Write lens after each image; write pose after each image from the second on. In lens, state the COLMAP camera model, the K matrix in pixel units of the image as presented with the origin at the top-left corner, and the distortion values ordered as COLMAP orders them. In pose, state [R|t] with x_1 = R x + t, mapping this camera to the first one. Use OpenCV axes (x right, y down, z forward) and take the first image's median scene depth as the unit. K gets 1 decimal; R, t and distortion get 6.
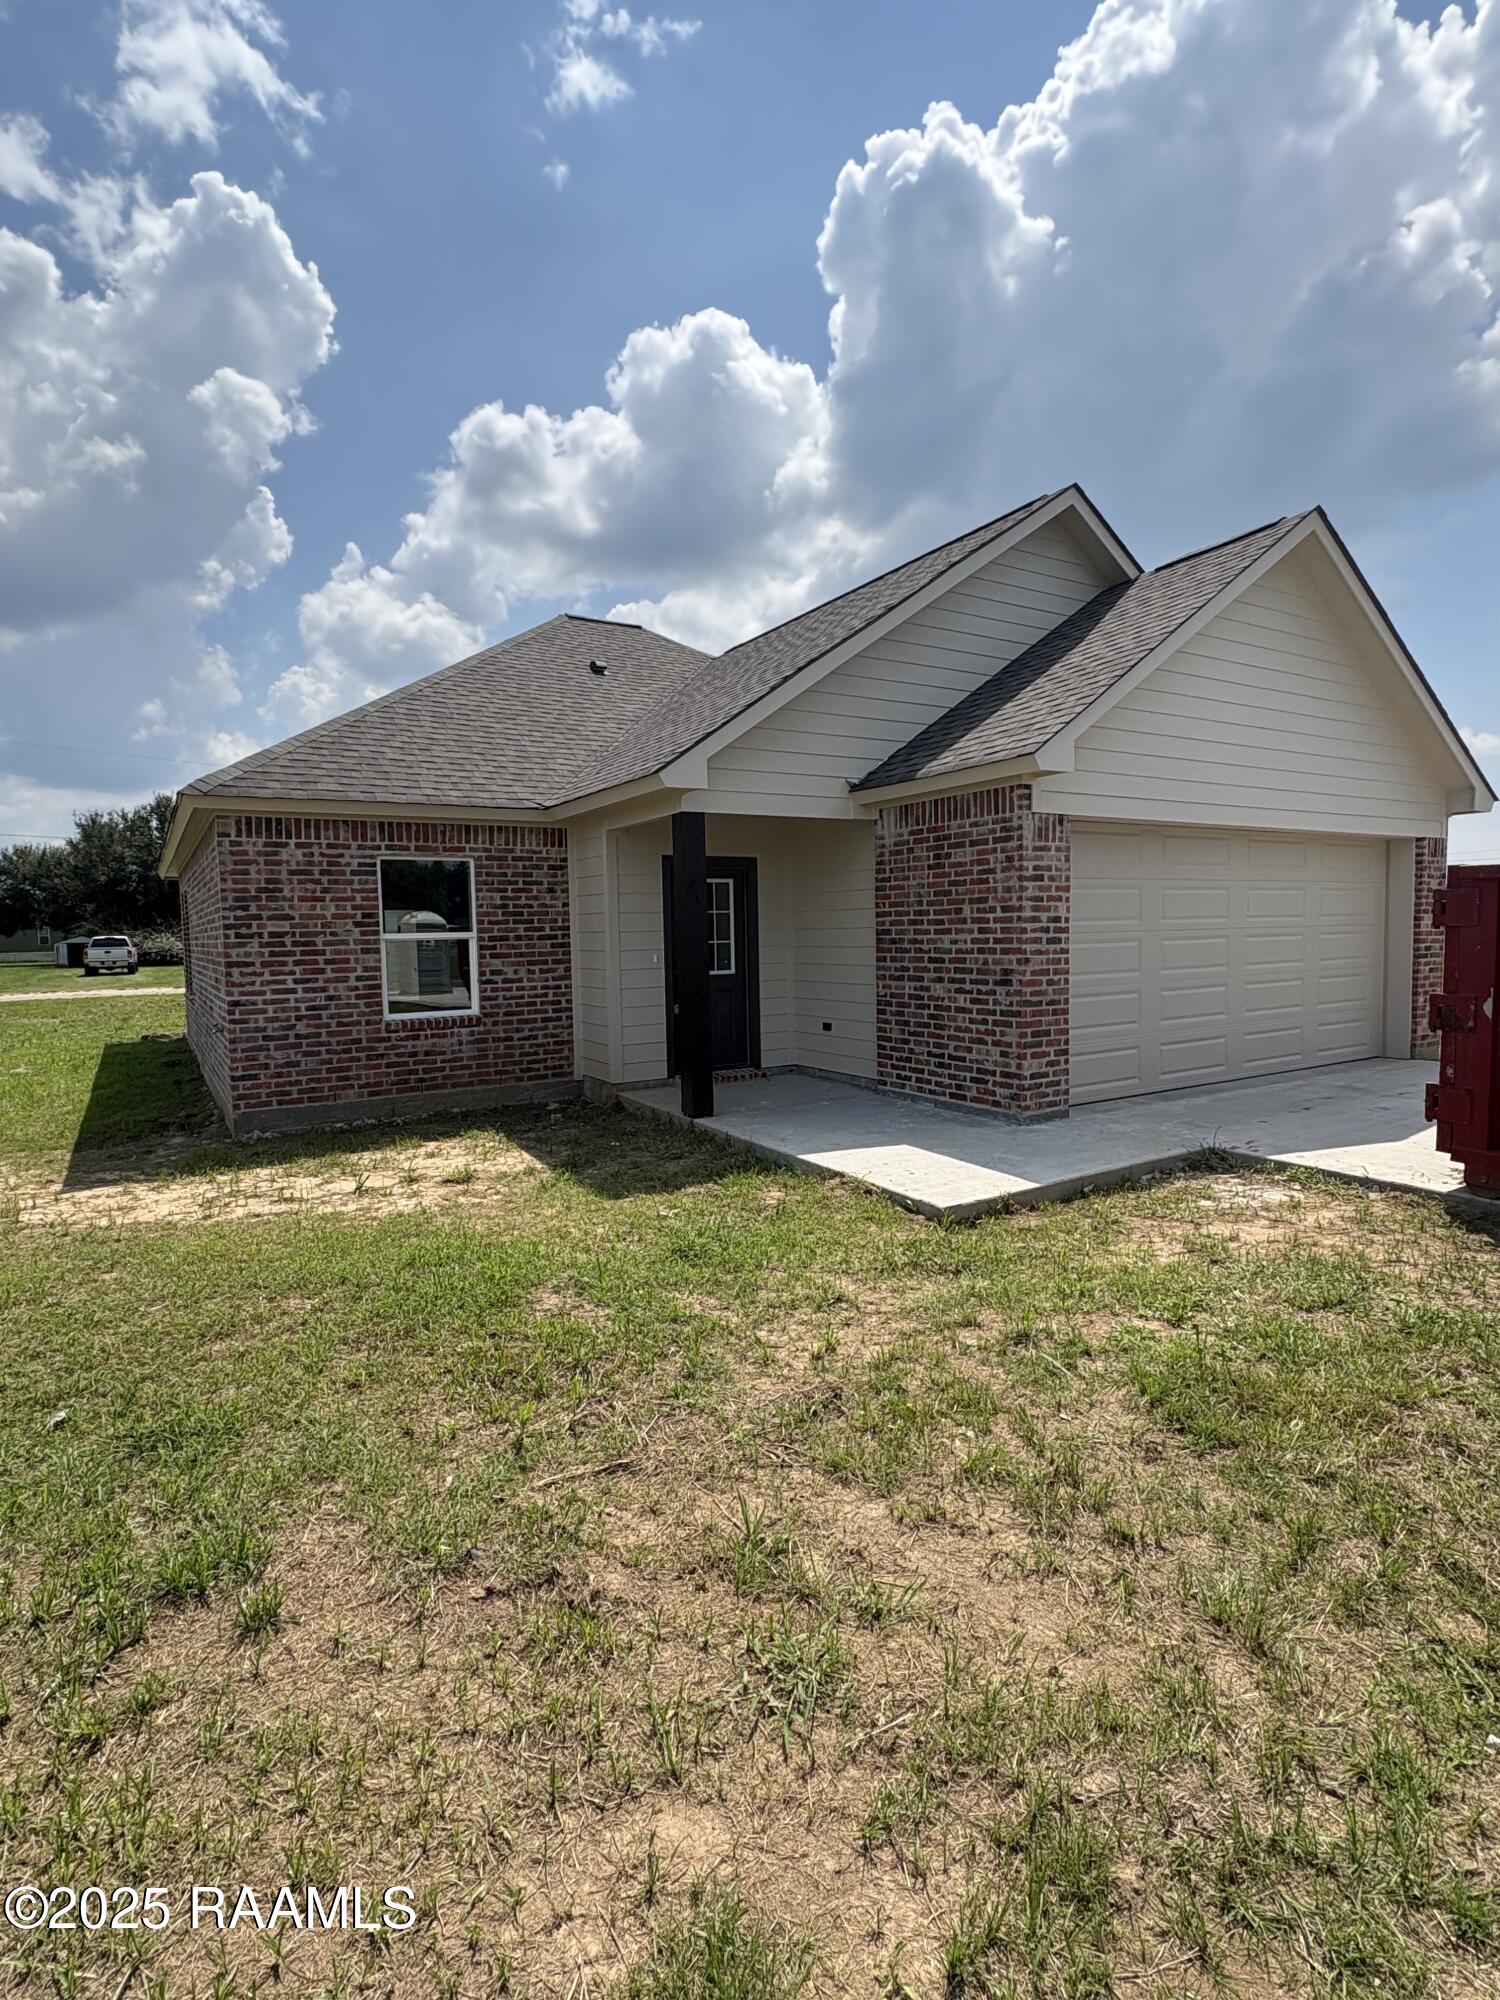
lens RADIAL K [[980.4, 0, 750.0], [0, 980.4, 1000.0], [0, 0, 1]] dist [0.024943, 0.000103]
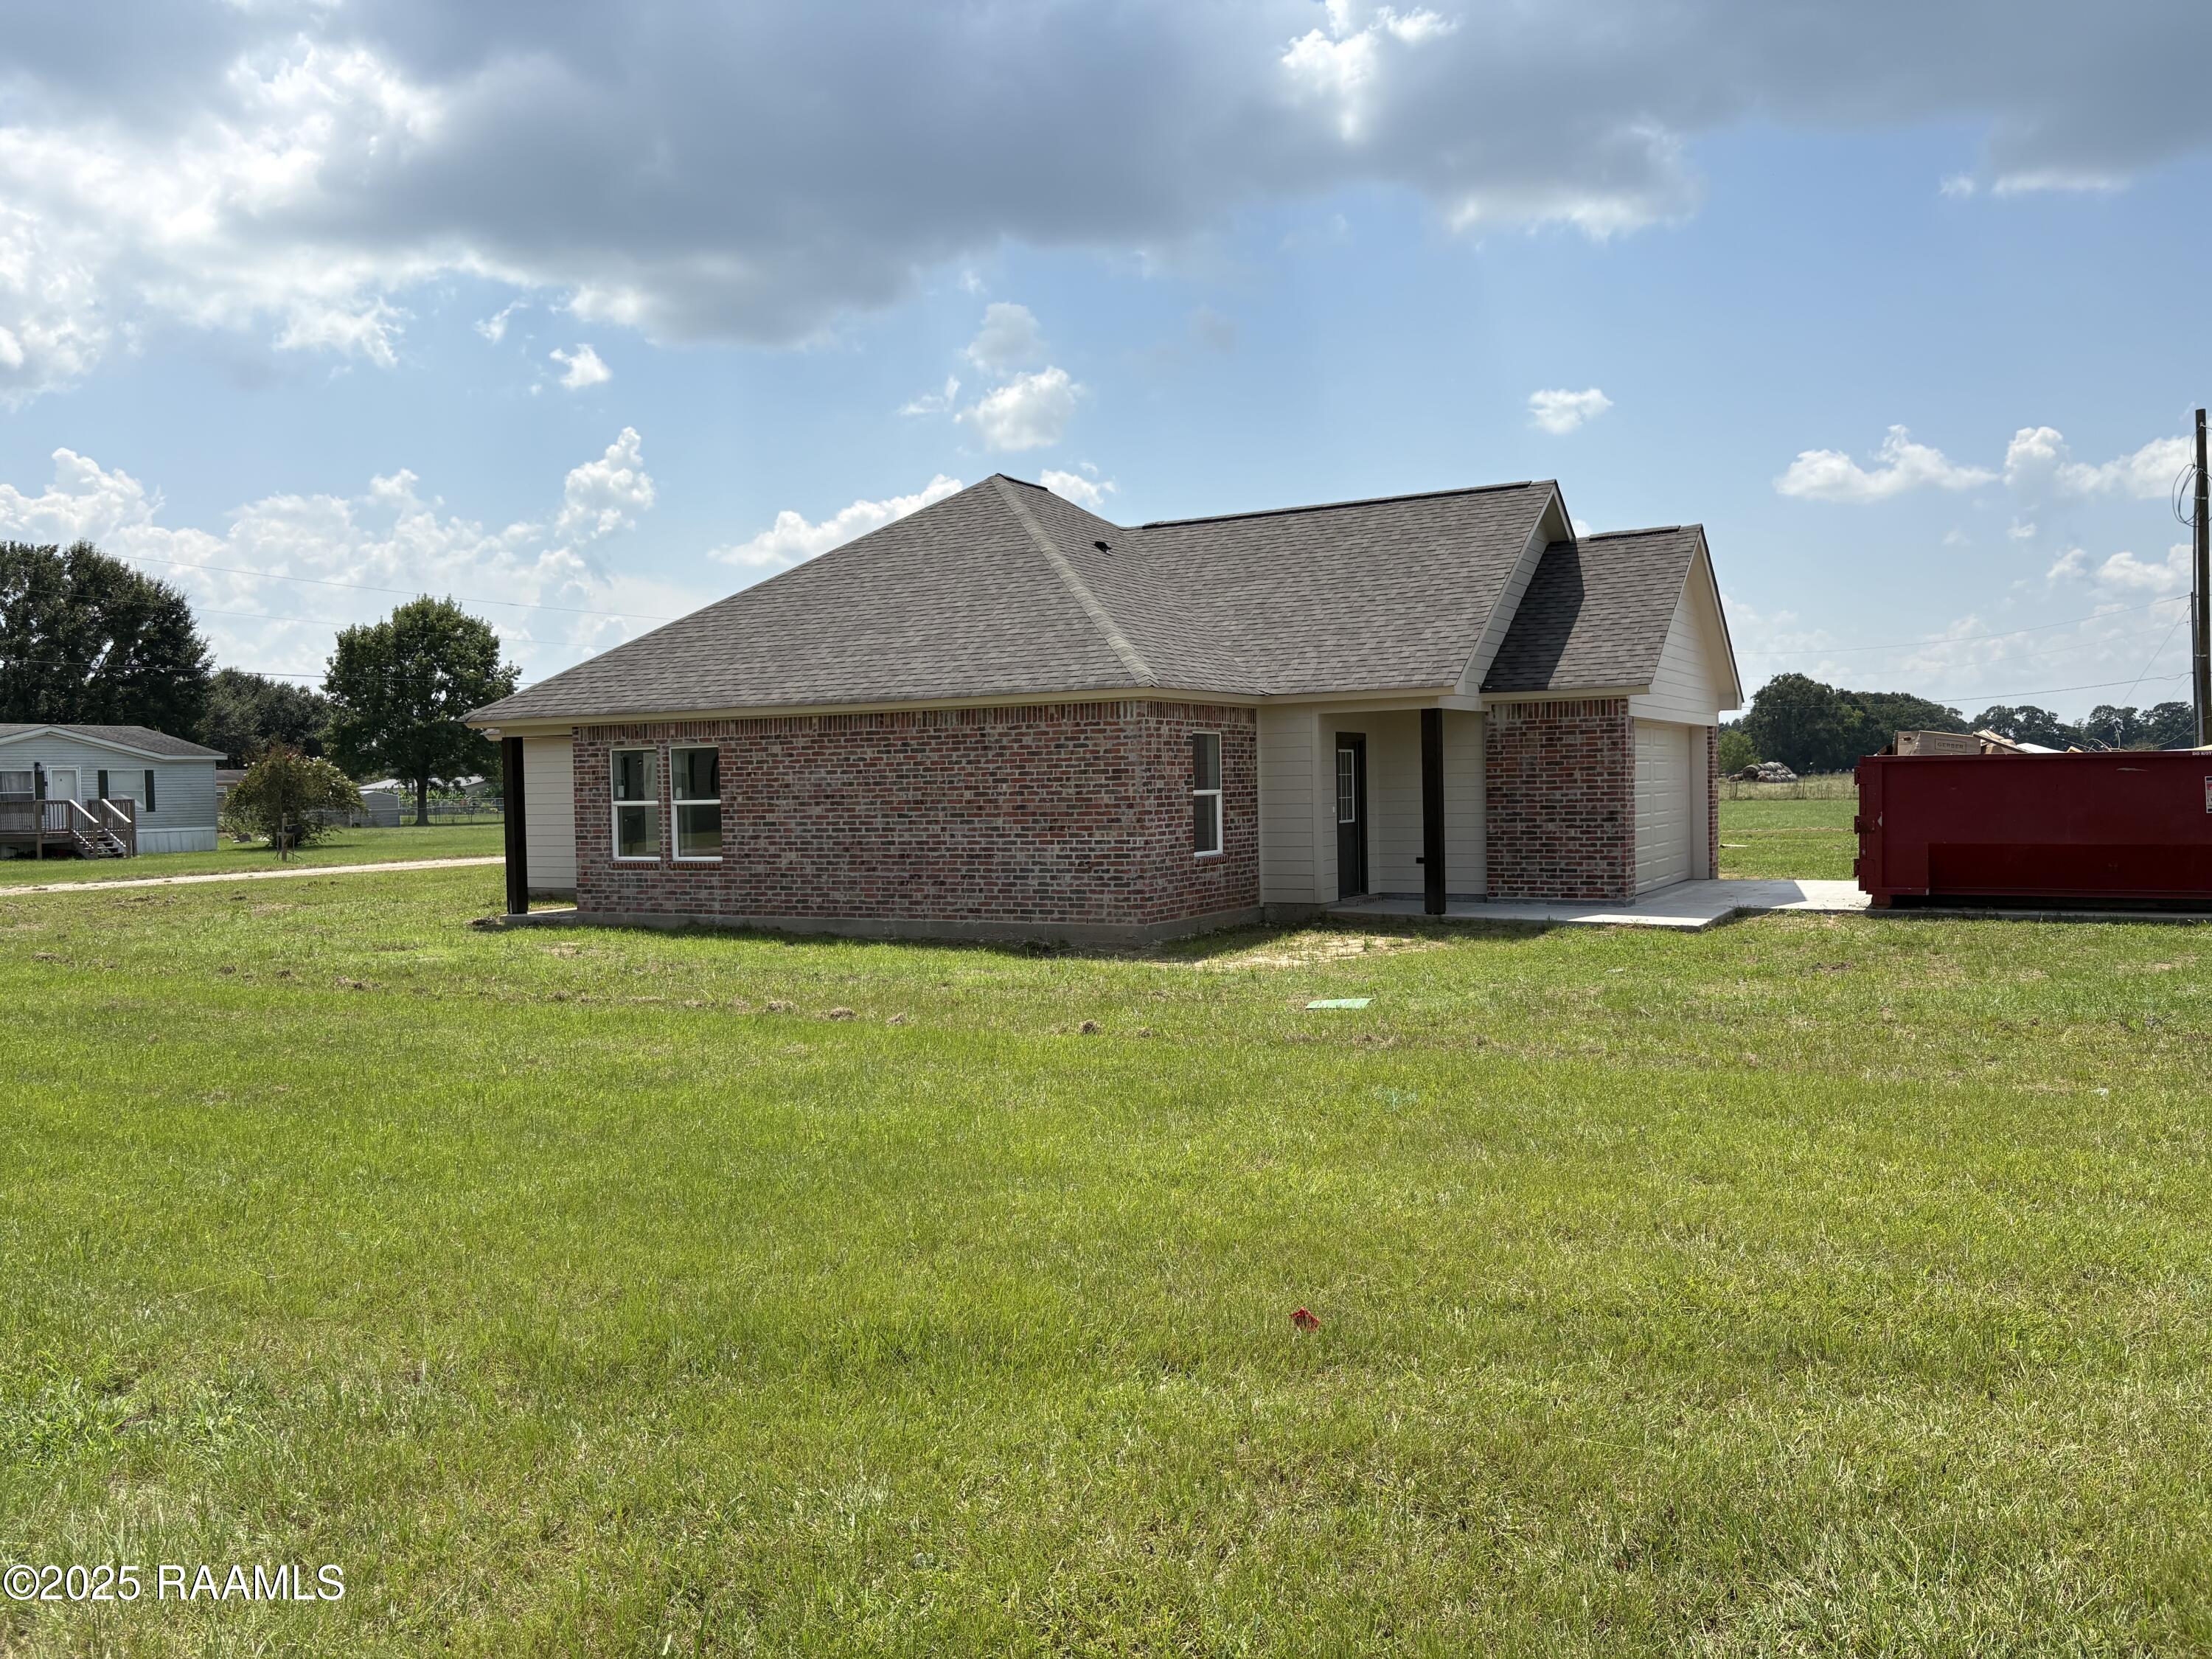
lens RADIAL K [[1708.6, 0, 1106.0], [0, 1708.6, 829.5], [0, 0, 1]] dist [0.073449, 0.000524]
pose [[0.867951, -0.010471, 0.496539, -1.622739], [0.037735, 0.998278, -0.044909, 0.082271], [-0.495214, 0.057716, 0.866852, -0.902920]]
